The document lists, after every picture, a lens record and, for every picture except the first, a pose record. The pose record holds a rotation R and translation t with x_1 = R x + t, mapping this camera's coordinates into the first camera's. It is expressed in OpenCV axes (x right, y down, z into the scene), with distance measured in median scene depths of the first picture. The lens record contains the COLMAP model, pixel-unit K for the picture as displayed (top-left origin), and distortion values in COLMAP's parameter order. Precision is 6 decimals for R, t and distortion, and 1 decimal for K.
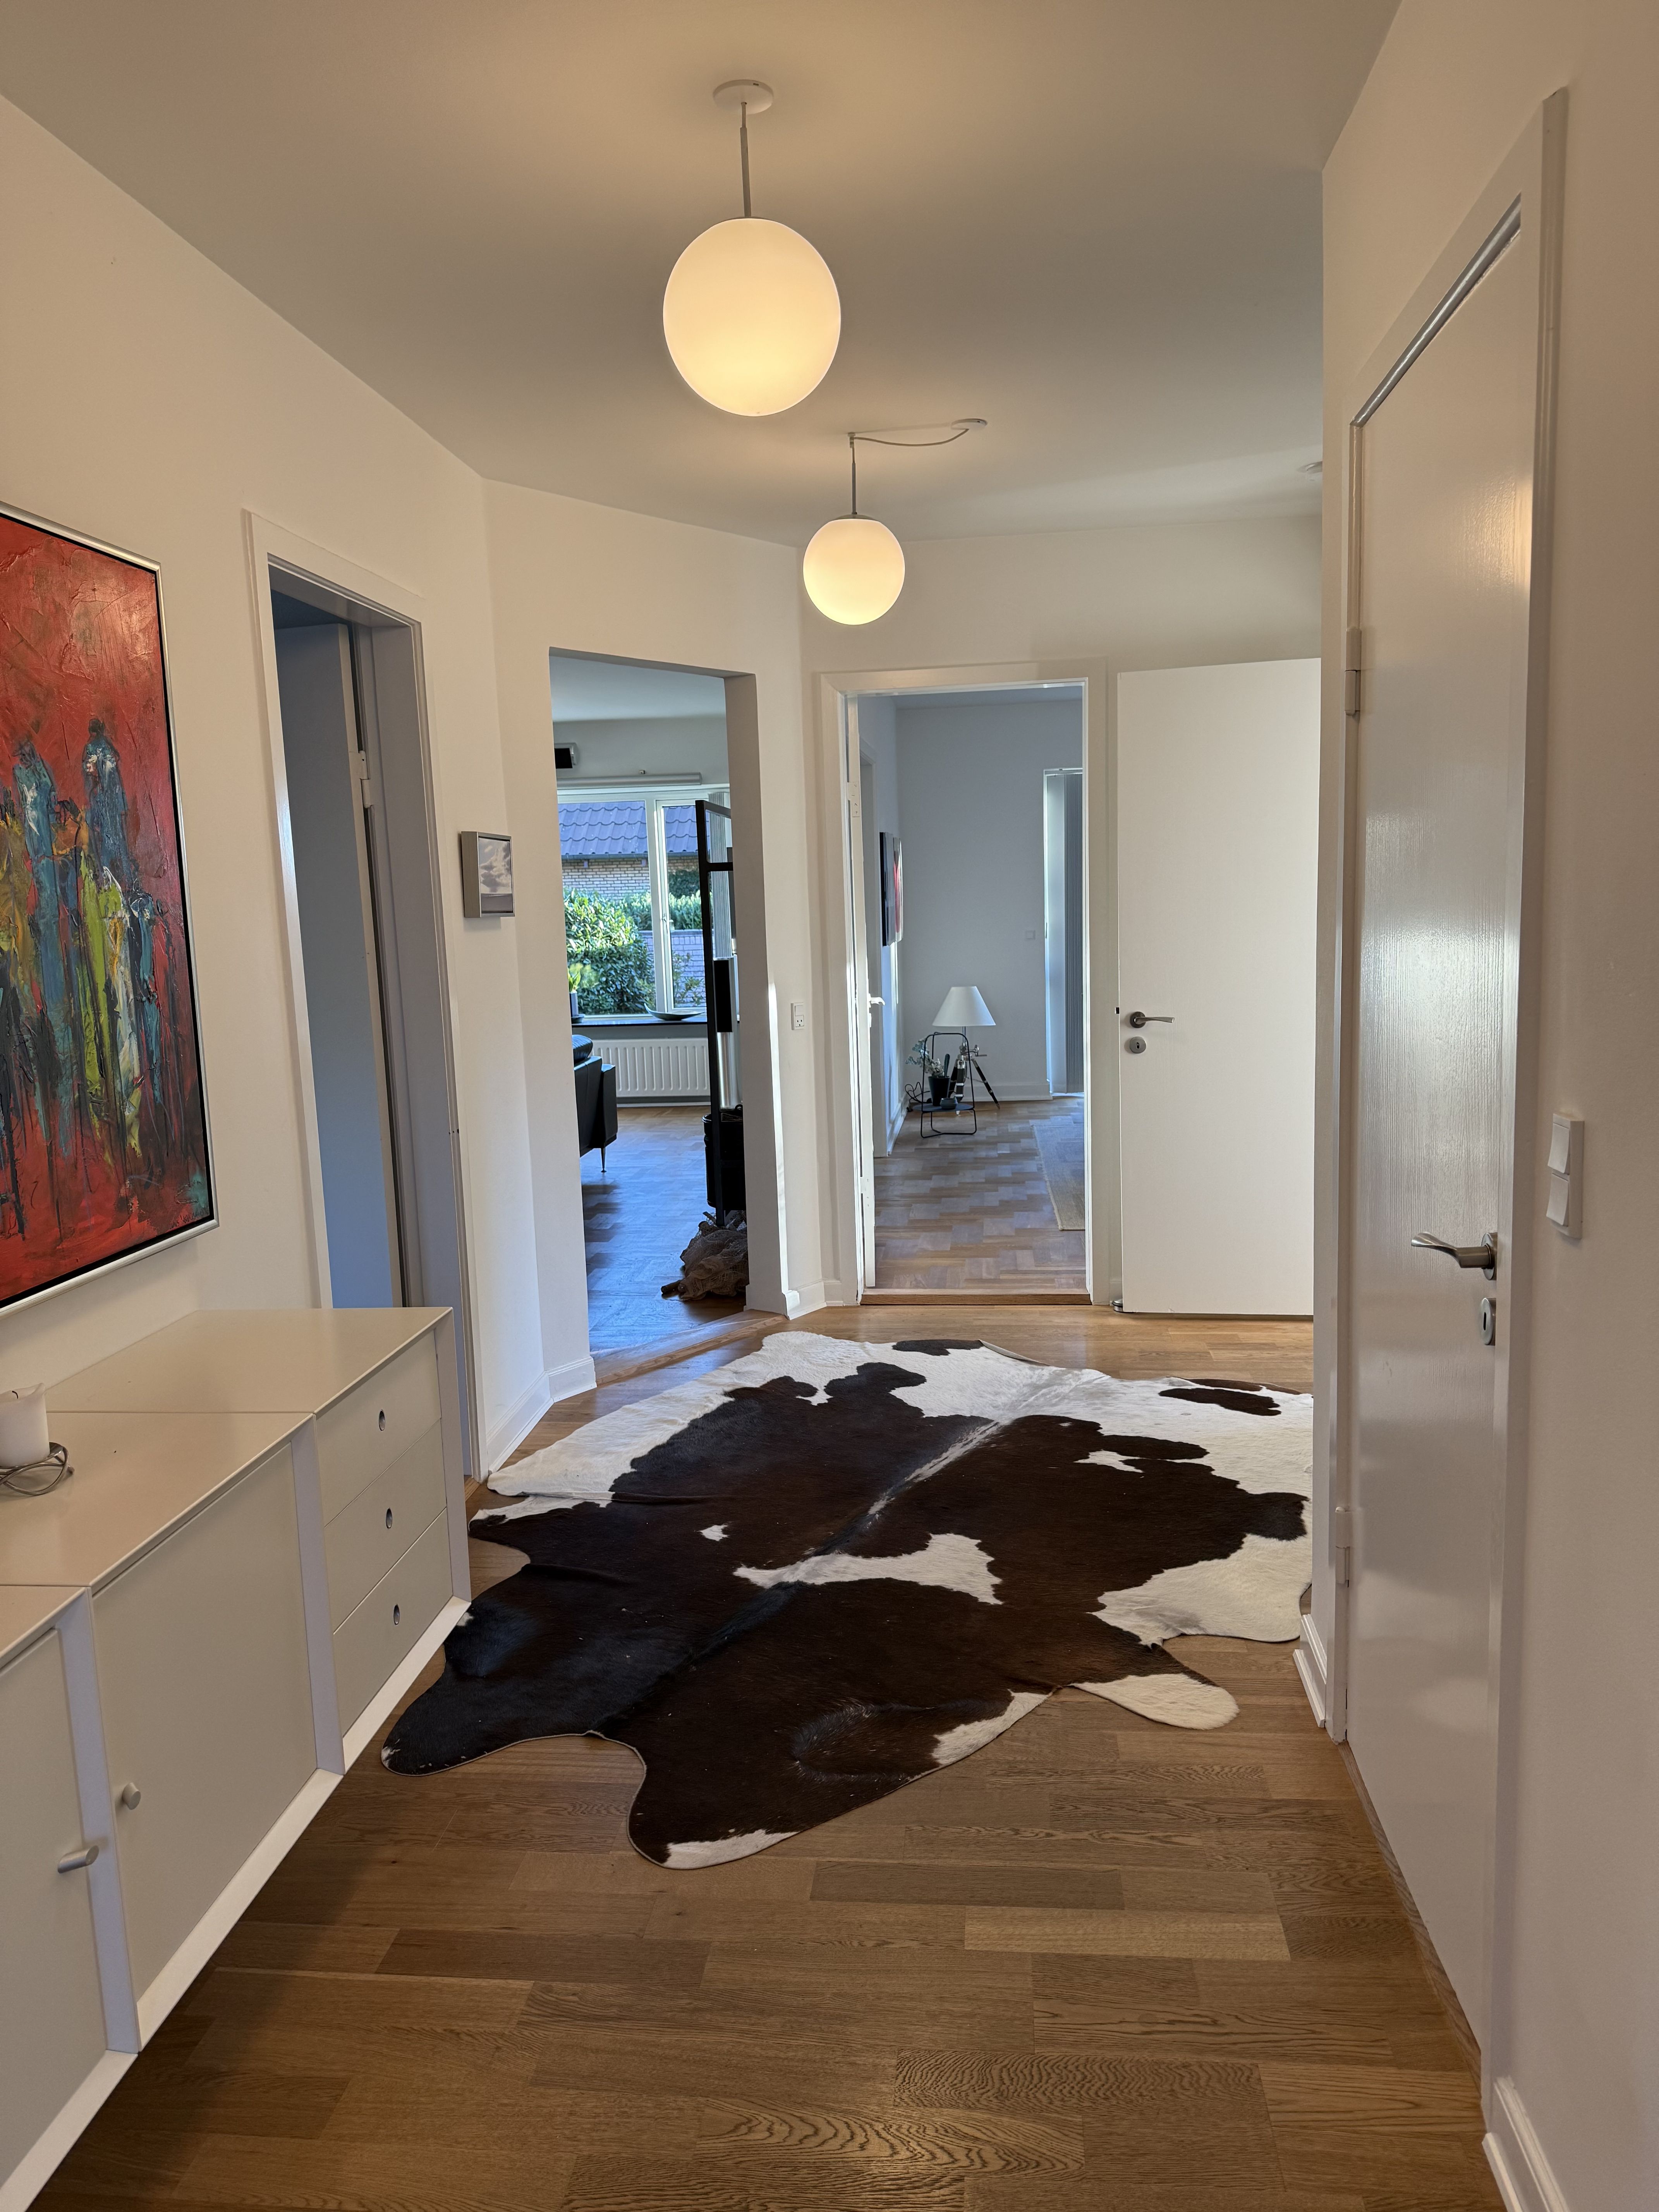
lens RADIAL K [[1561.1, 0, 837.7], [0, 1561.1, 1107.9], [0, 0, 1]] dist [0.013692, -0.007169]
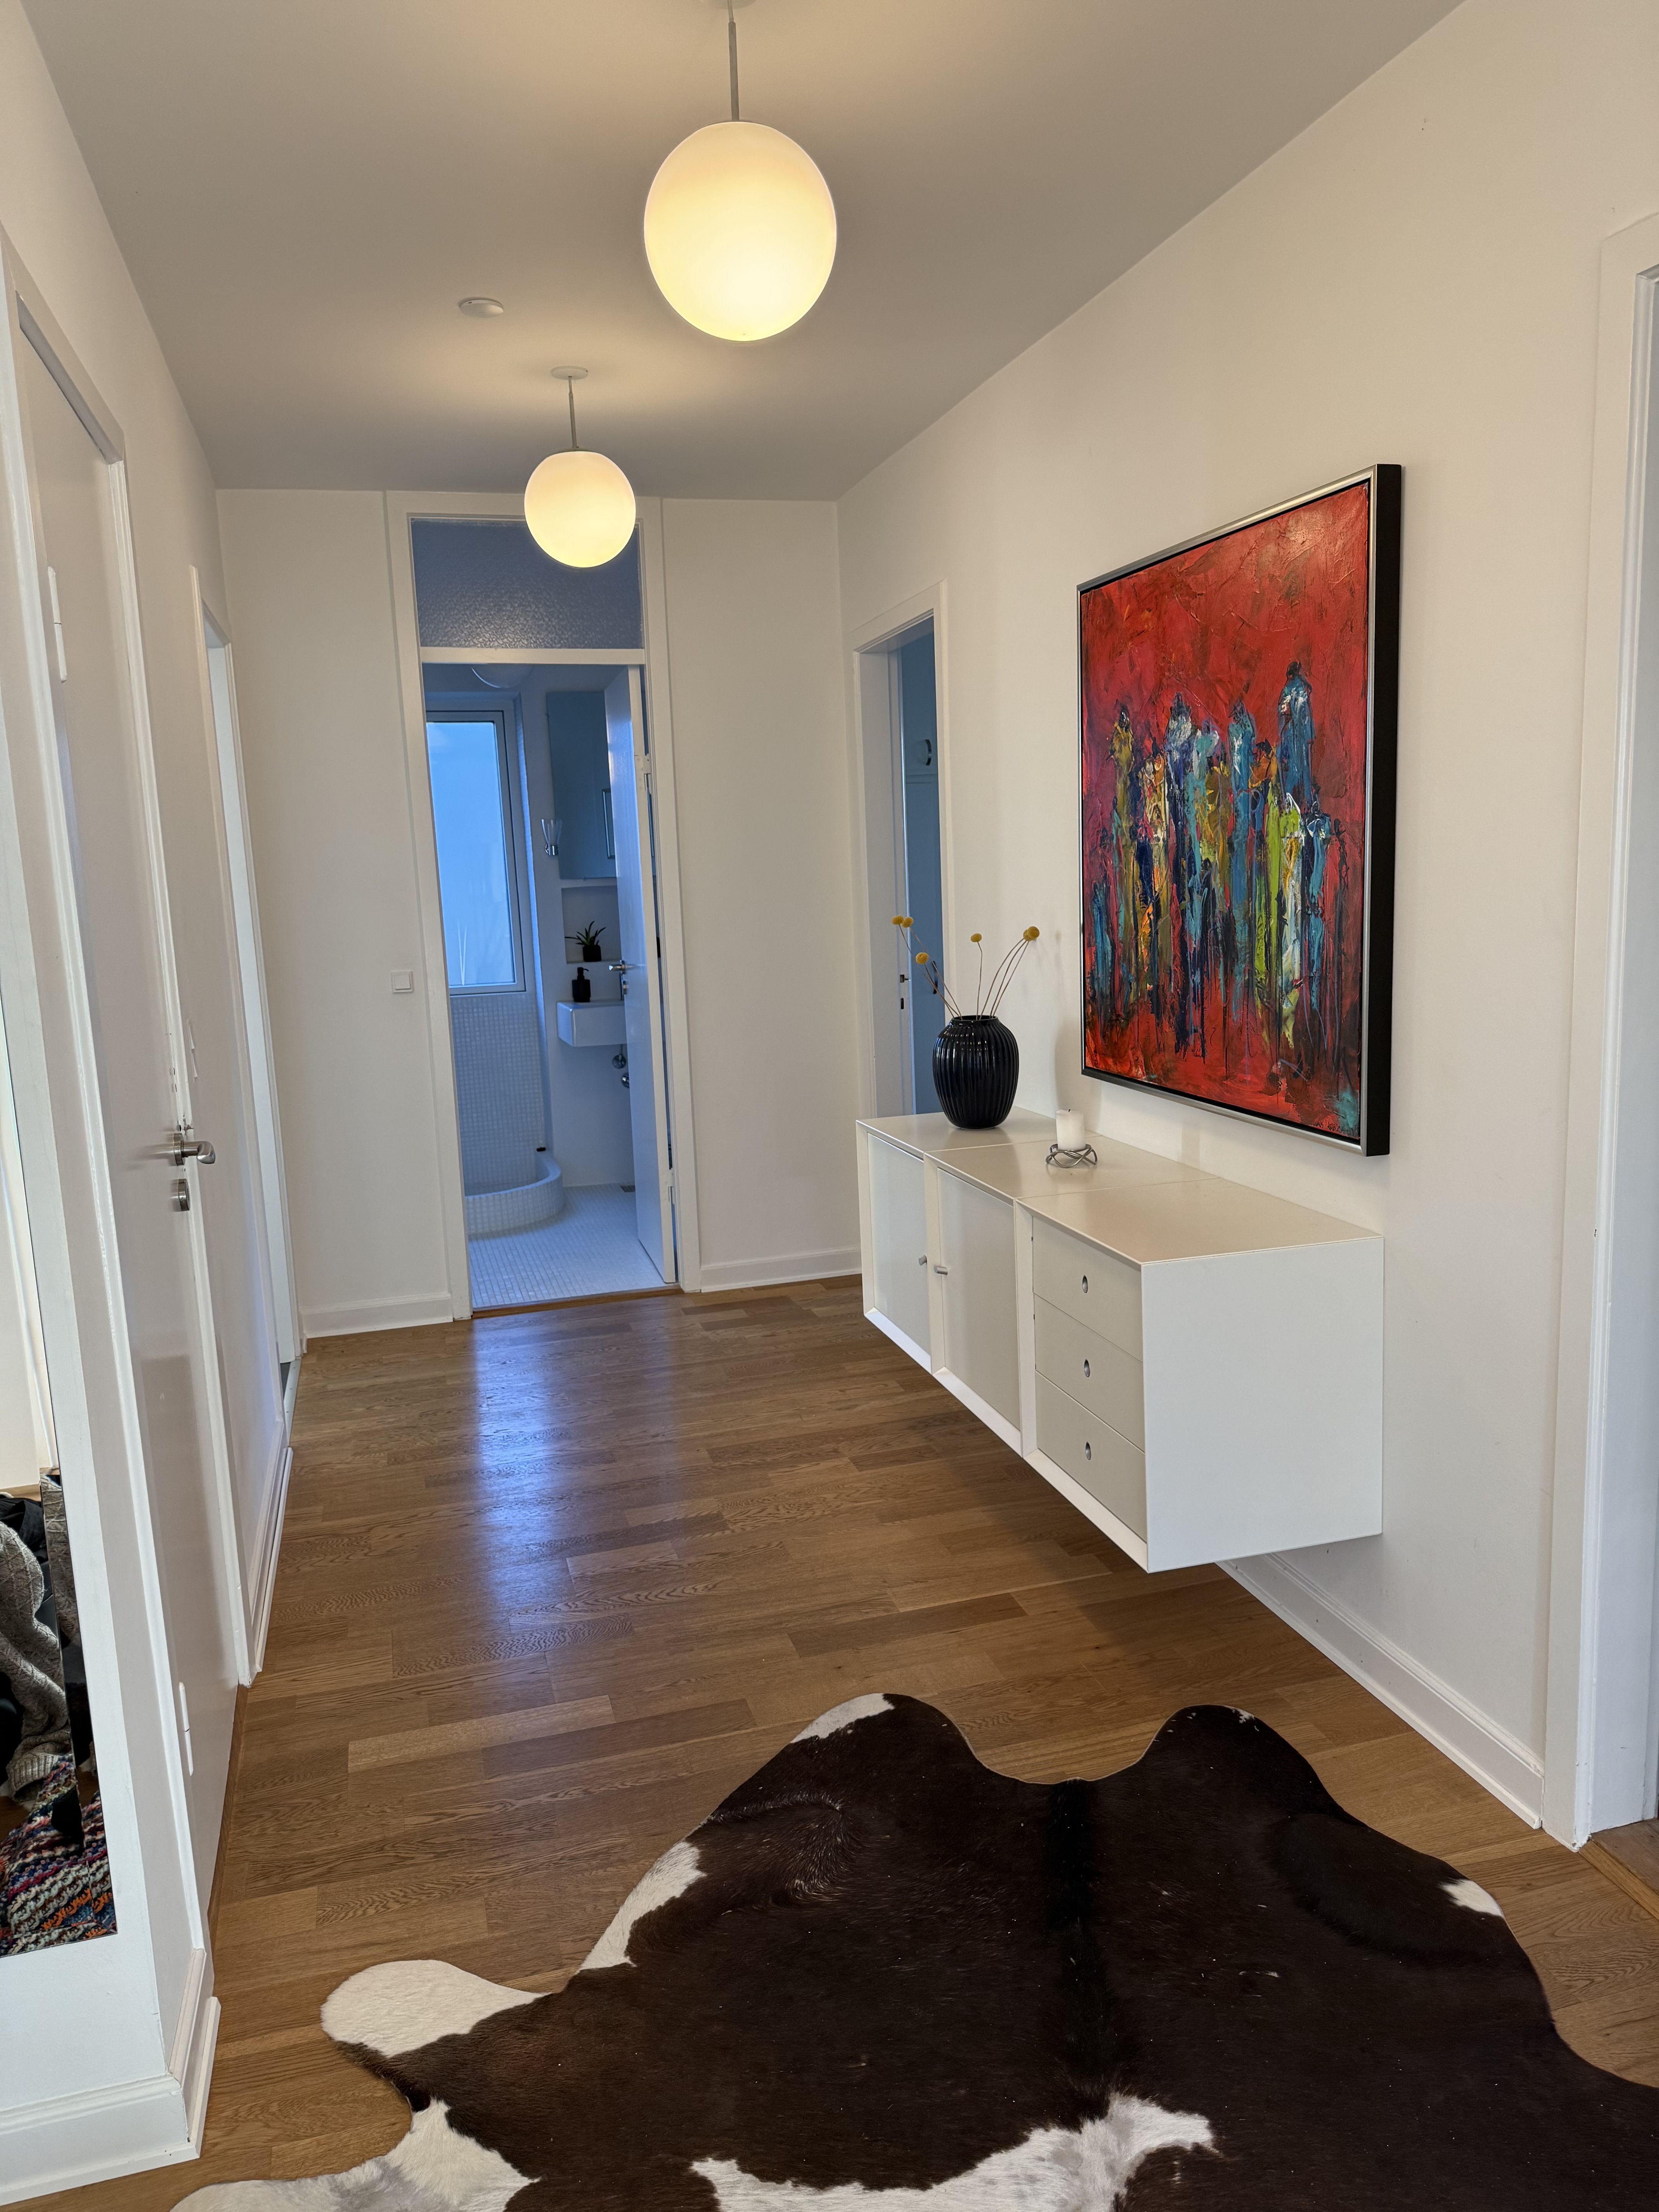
lens RADIAL K [[1561.1, 0, 837.6], [0, 1561.1, 1107.2], [0, 0, 1]] dist [0.013692, -0.007169]
pose [[-0.922452, 0.135064, -0.361718, 0.283785], [0.023665, 0.954839, 0.296181, -0.278198], [0.385386, 0.264653, -0.883989, 1.925198]]
